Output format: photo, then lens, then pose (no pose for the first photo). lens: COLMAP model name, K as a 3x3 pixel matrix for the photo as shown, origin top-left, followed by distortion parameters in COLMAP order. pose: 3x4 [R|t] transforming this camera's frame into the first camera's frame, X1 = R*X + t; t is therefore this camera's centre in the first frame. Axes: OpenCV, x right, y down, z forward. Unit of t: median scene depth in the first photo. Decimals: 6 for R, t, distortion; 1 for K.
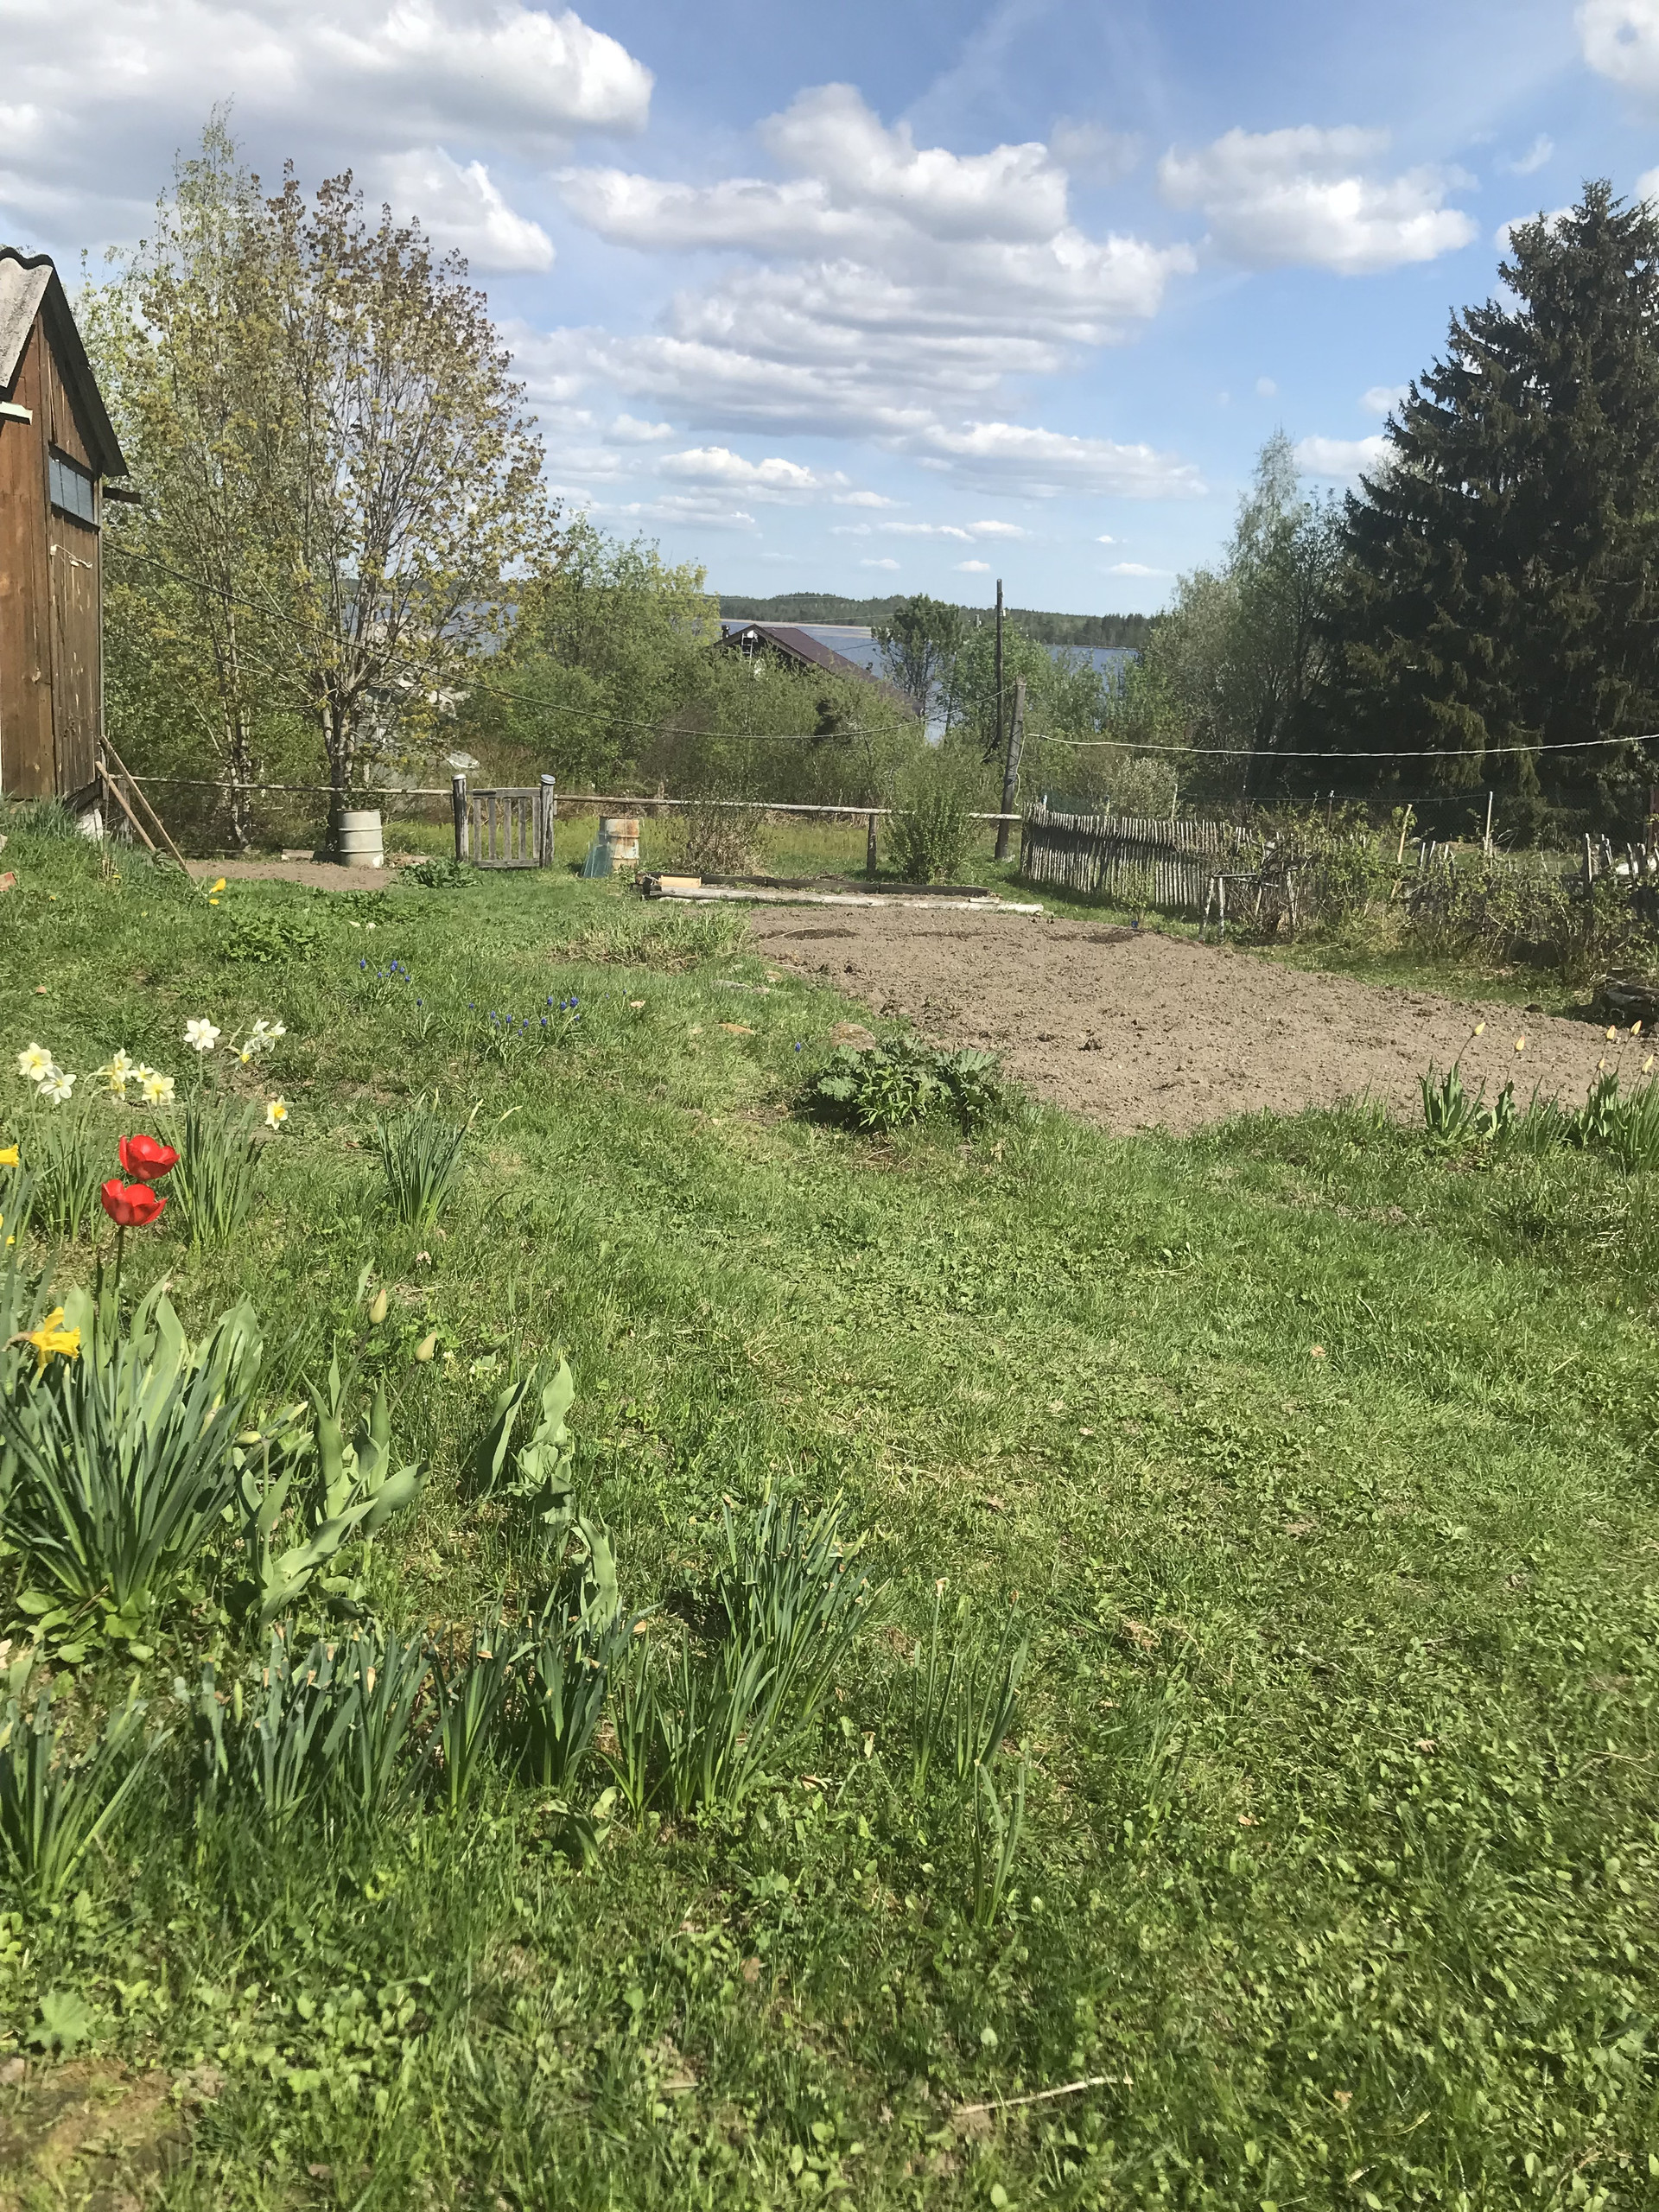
lens RADIAL K [[1807.4, 0, 830.7], [0, 1807.4, 1066.4], [0, 0, 1]] dist [0.027889, -0.022850]
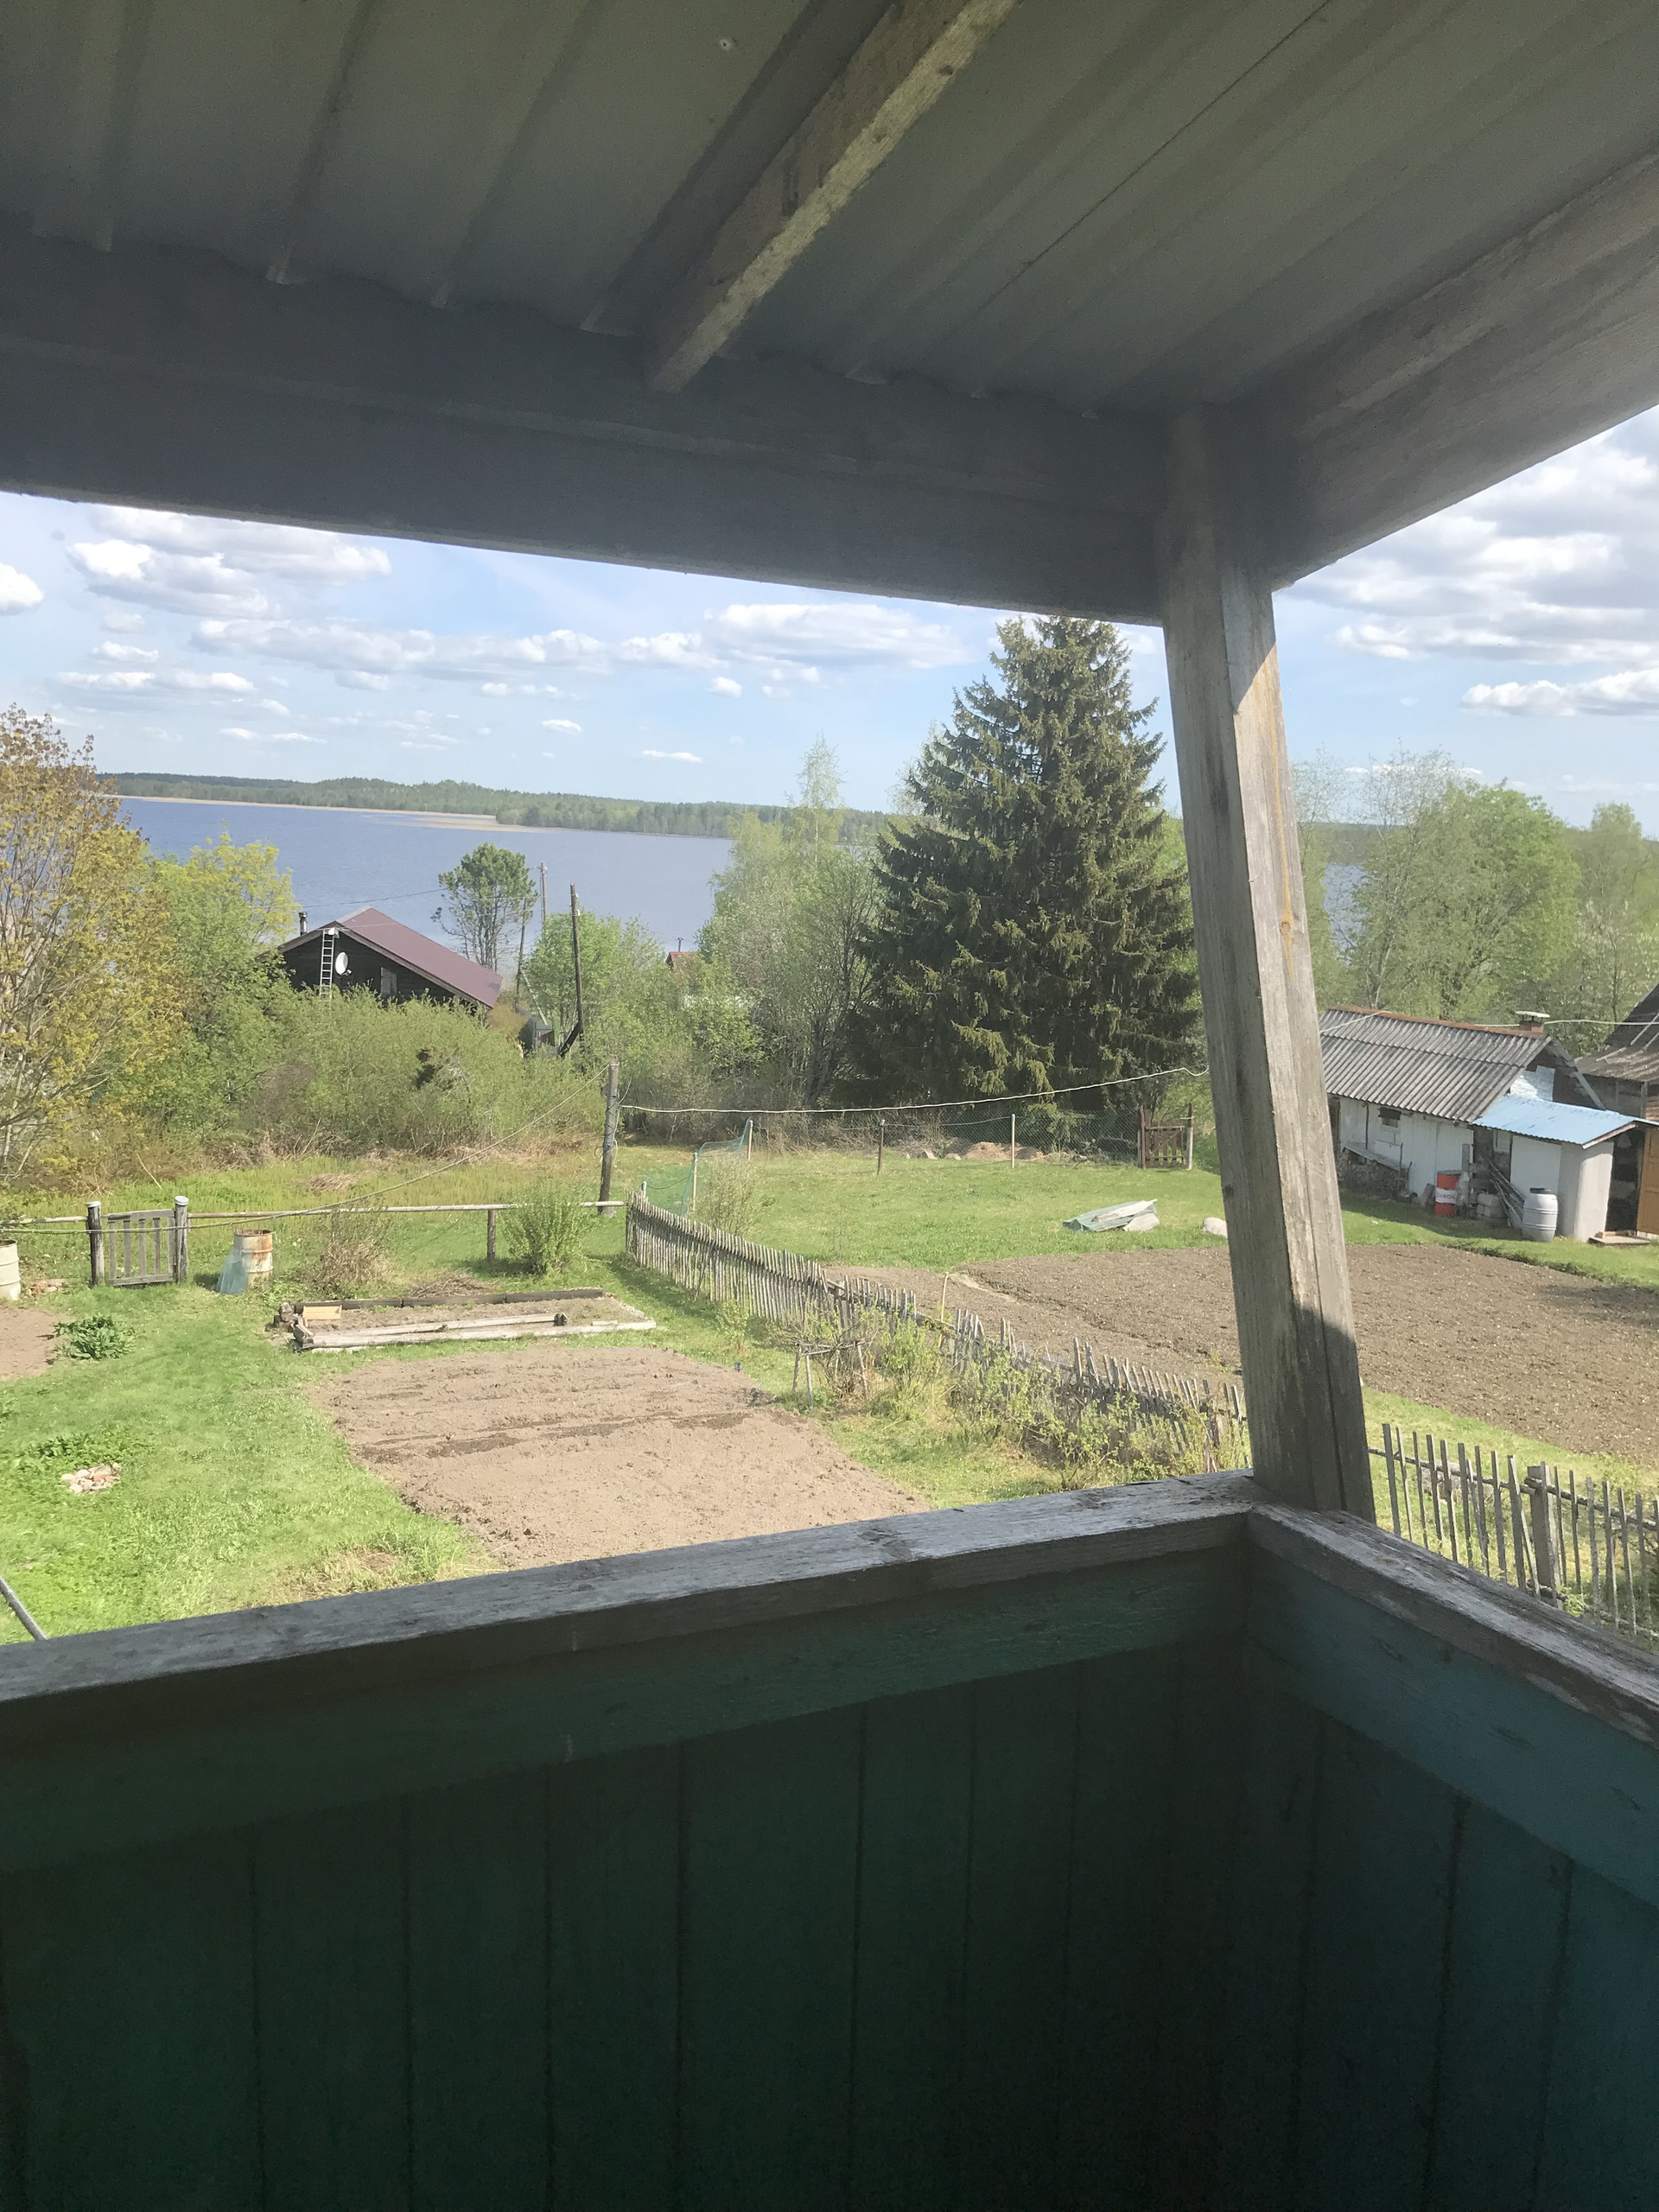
lens RADIAL K [[1807.4, 0, 835.6], [0, 1807.4, 1098.0], [0, 0, 1]] dist [0.027889, -0.022850]
pose [[0.970116, -0.042206, 0.238943, -0.023488], [0.059039, 0.996219, -0.063731, -0.087591], [-0.235349, 0.075934, 0.968940, -0.095122]]
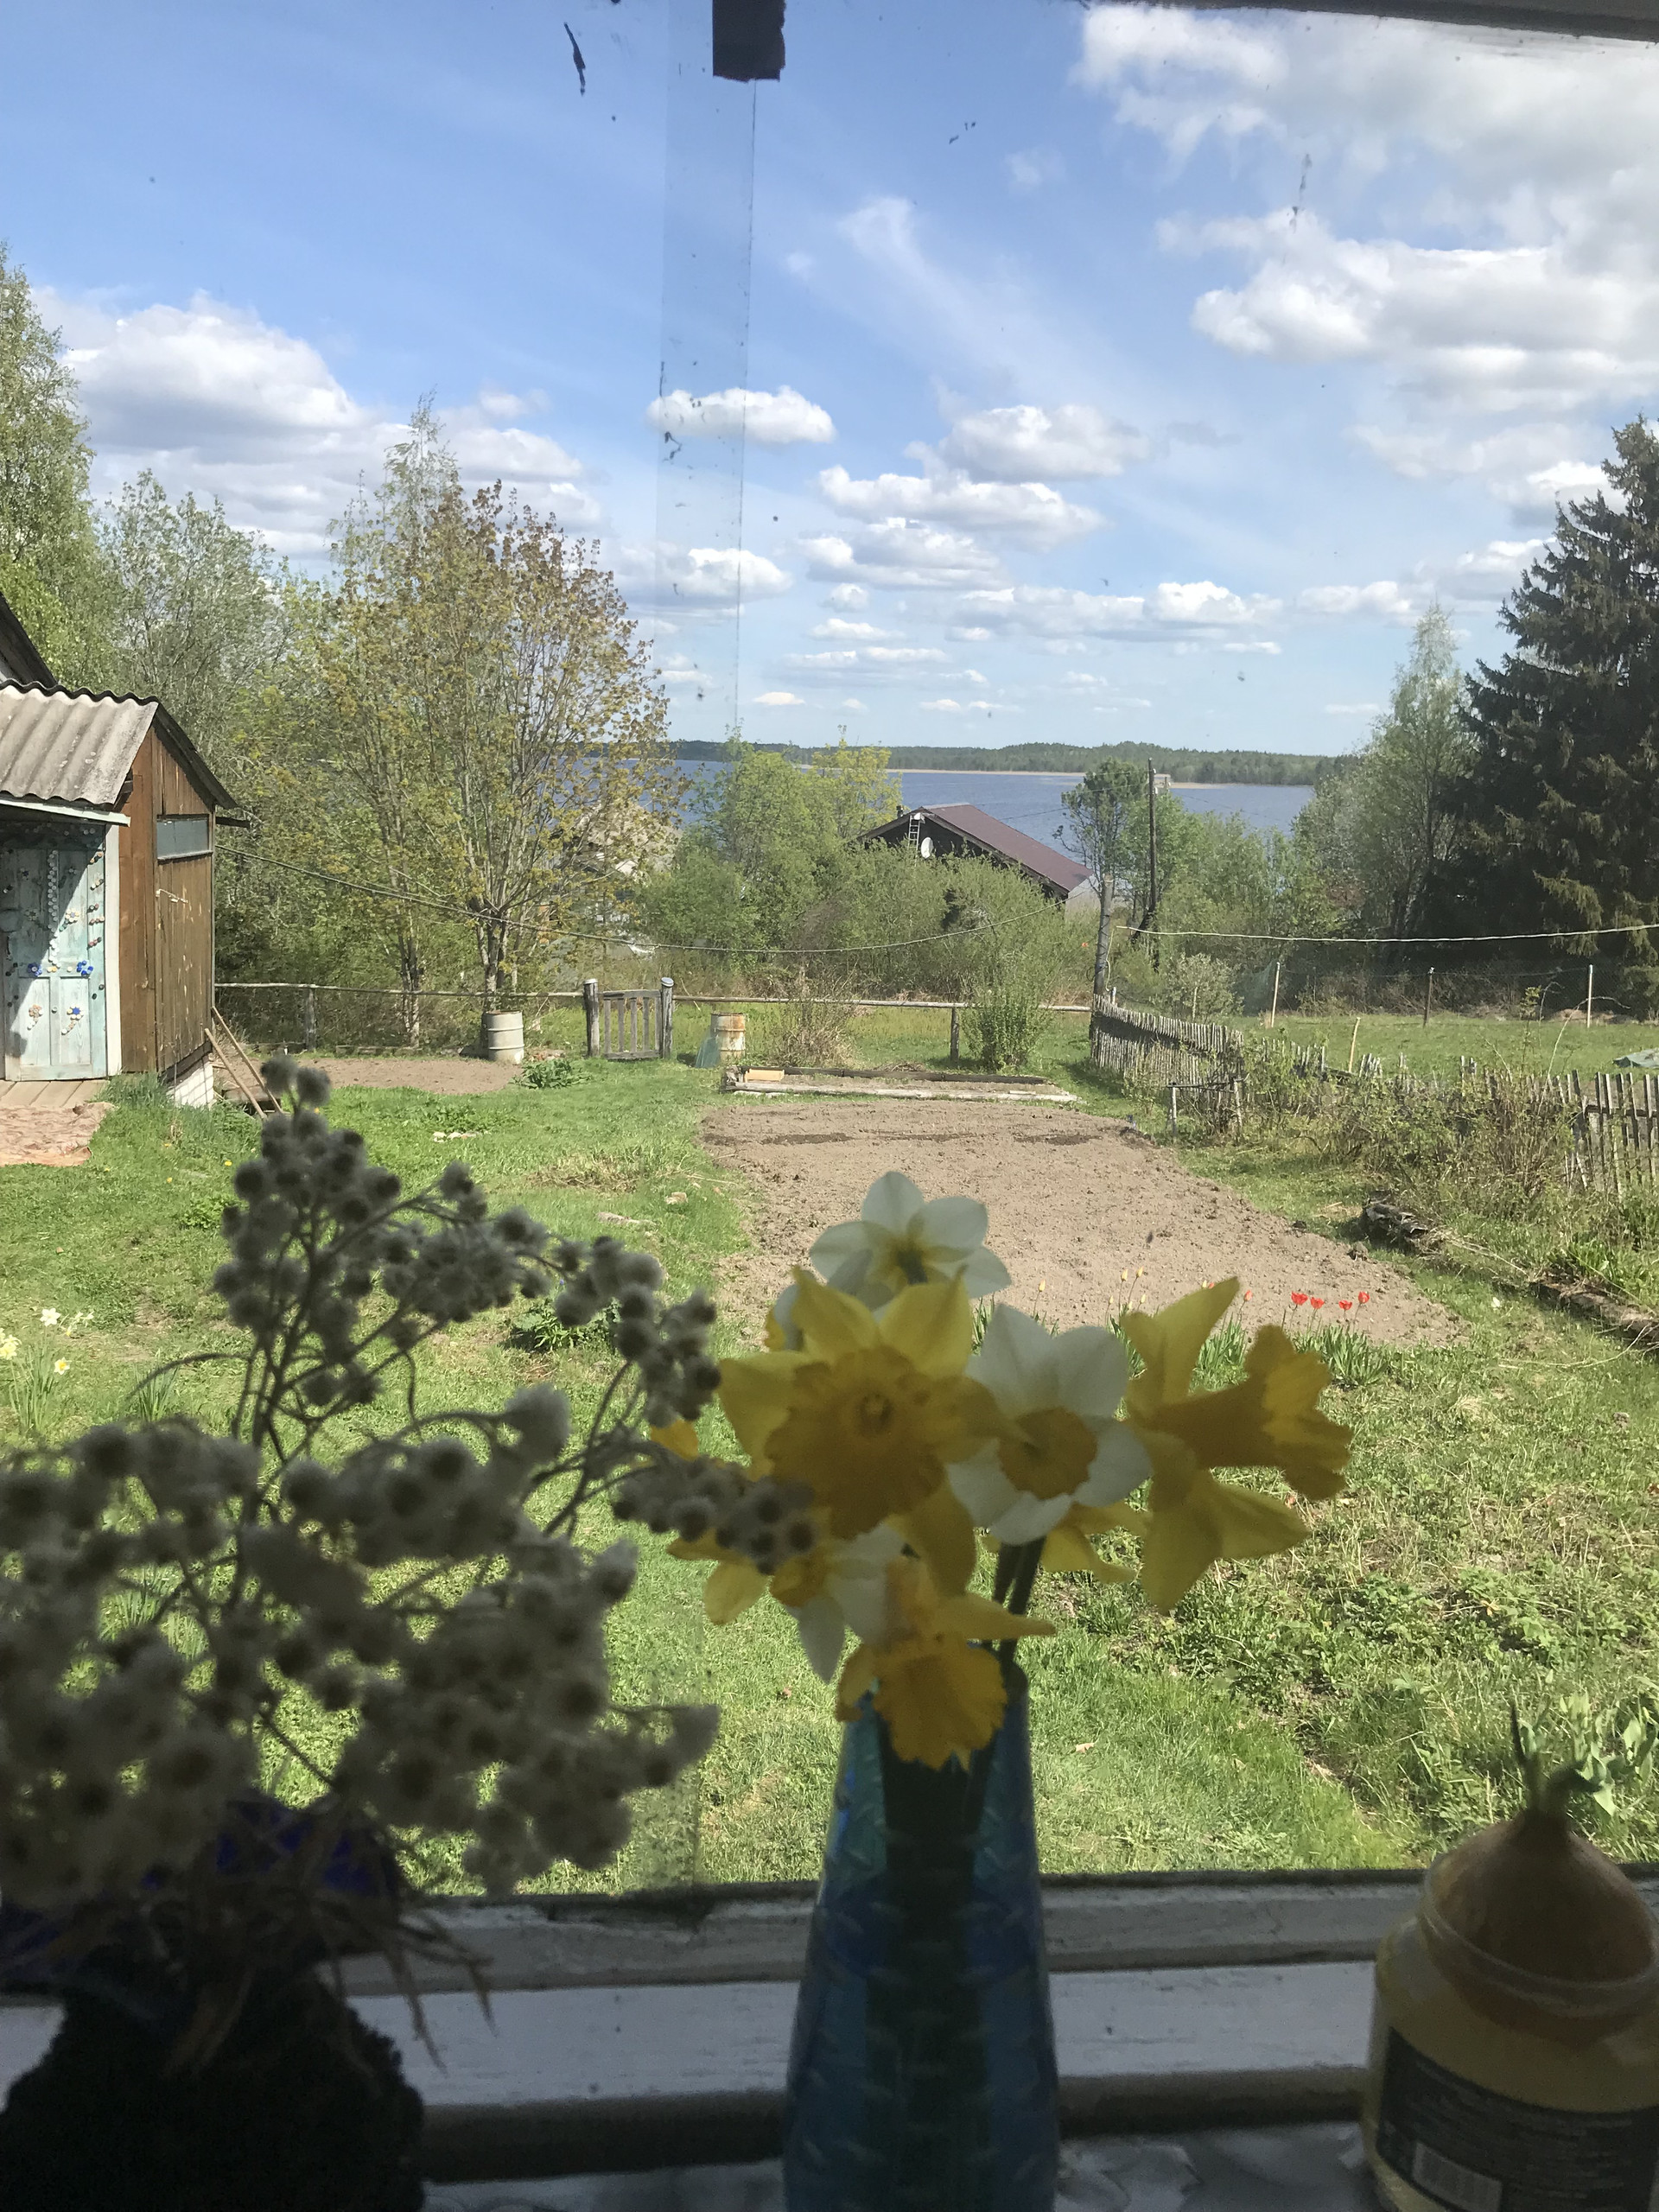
lens RADIAL K [[1807.4, 0, 826.0], [0, 1807.4, 1097.0], [0, 0, 1]] dist [0.027889, -0.022850]
pose [[0.990683, -0.007068, -0.136002, 0.066499], [-0.001274, 0.998128, -0.061152, -0.011524], [0.136179, 0.060756, 0.988819, -0.073622]]
